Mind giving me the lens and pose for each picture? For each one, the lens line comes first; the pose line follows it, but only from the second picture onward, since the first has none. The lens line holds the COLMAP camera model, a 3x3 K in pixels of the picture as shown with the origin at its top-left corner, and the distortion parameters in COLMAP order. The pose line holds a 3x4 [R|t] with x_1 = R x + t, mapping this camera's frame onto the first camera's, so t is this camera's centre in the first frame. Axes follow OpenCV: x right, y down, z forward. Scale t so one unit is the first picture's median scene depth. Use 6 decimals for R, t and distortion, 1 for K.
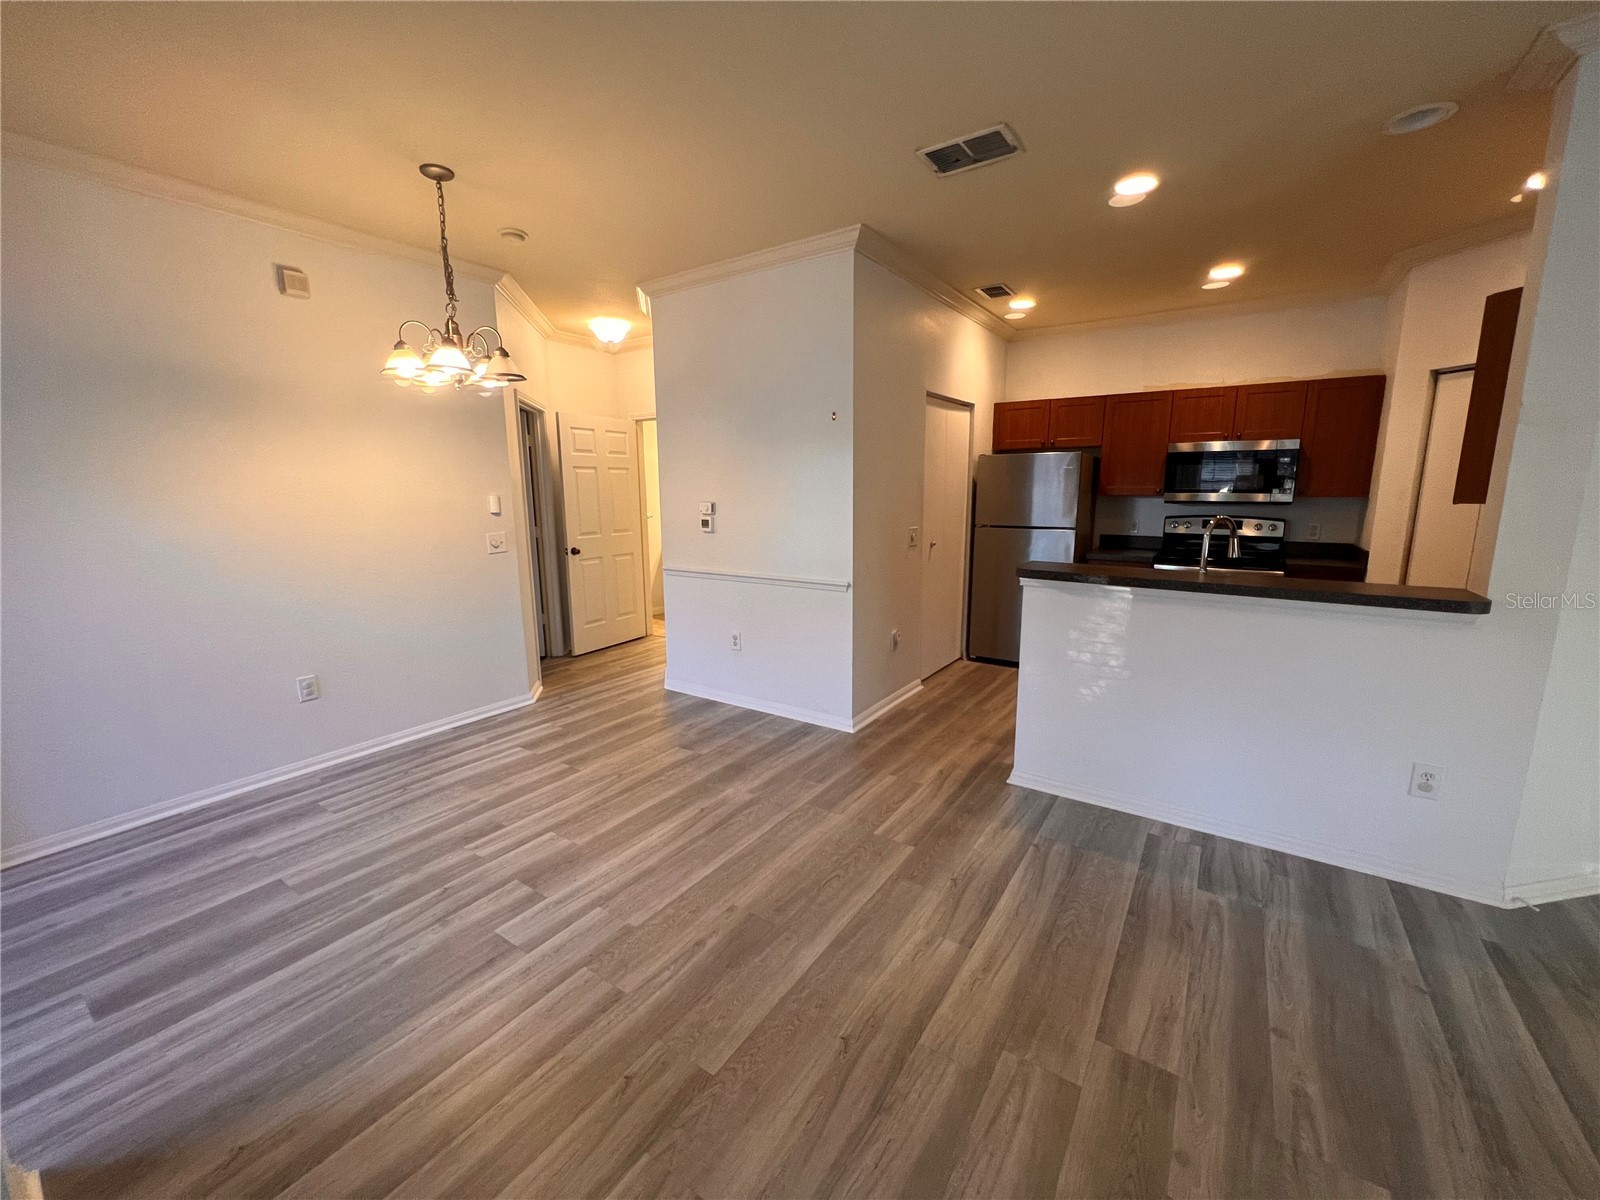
lens RADIAL K [[637.3, 0, 798.6], [0, 637.3, 596.0], [0, 0, 1]] dist [0.001210, -0.000508]
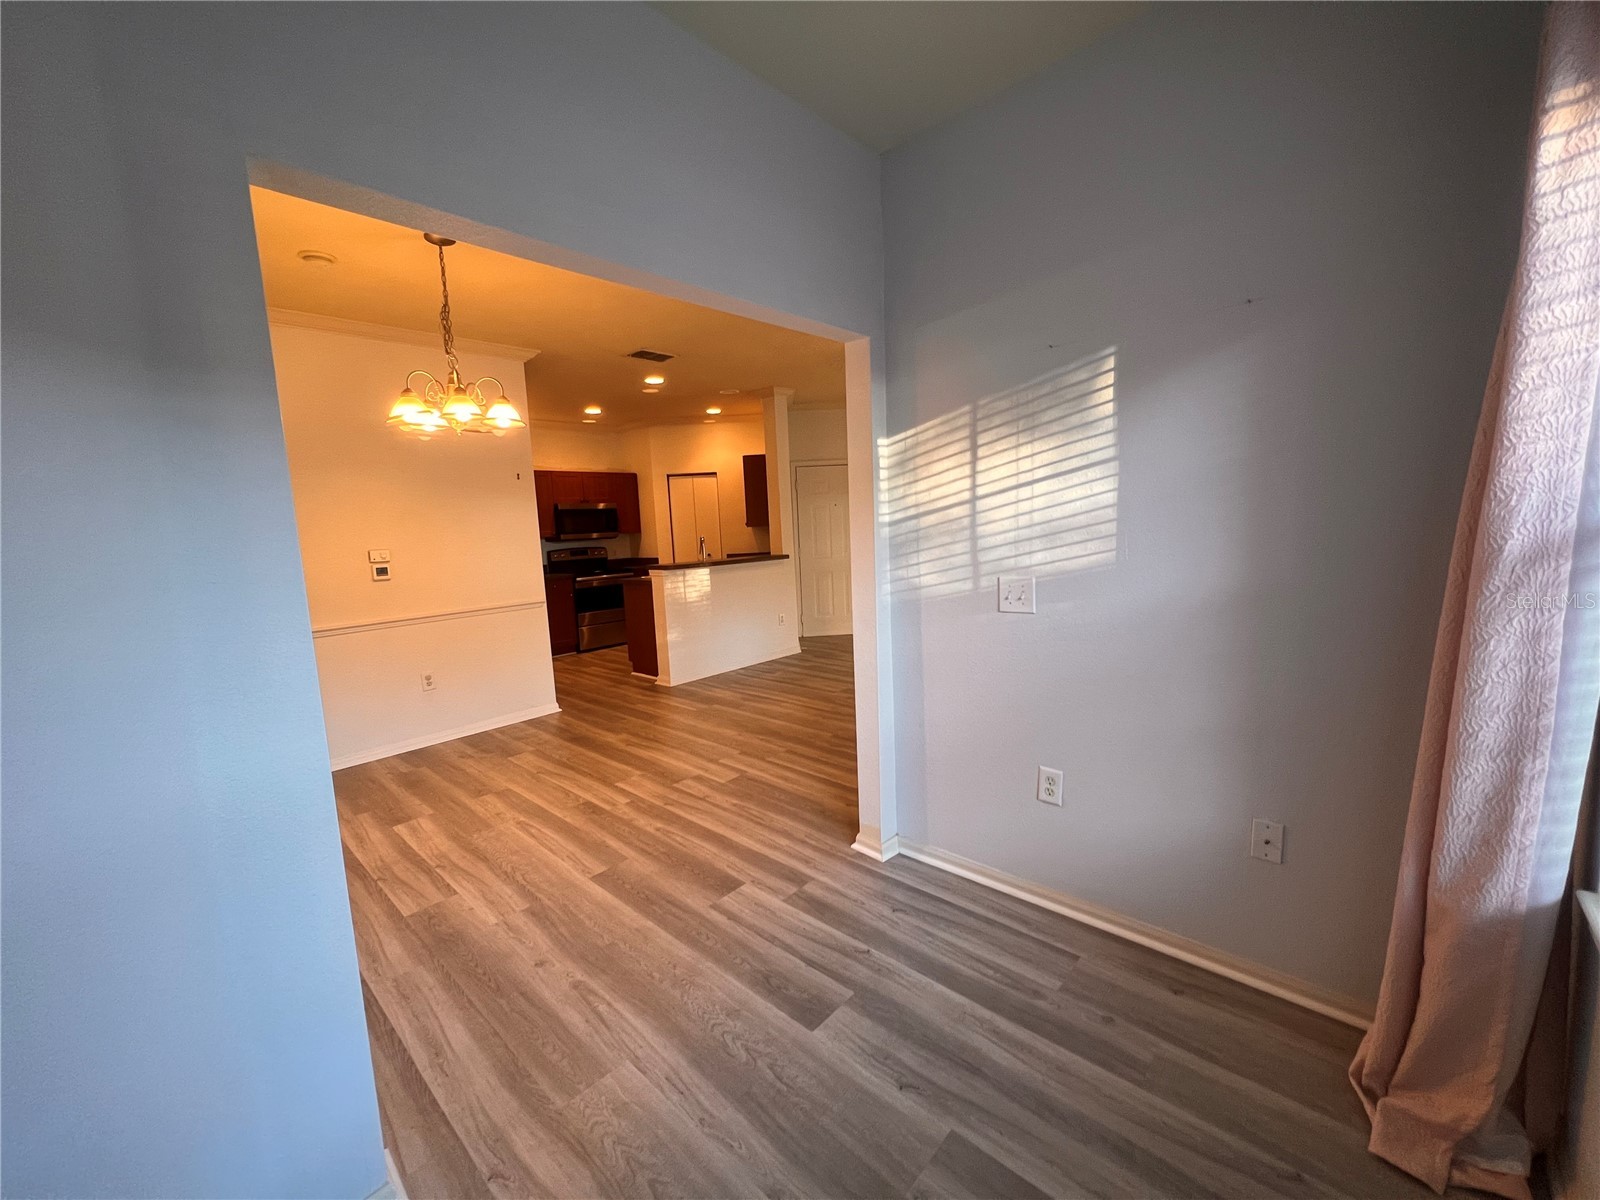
lens RADIAL K [[637.3, 0, 799.5], [0, 637.3, 598.6], [0, 0, 1]] dist [0.001210, -0.000508]
pose [[0.150404, -0.119679, 0.981354, -1.369377], [0.216568, 0.972524, 0.085411, -0.024418], [-0.964612, 0.199683, 0.172190, 0.293051]]
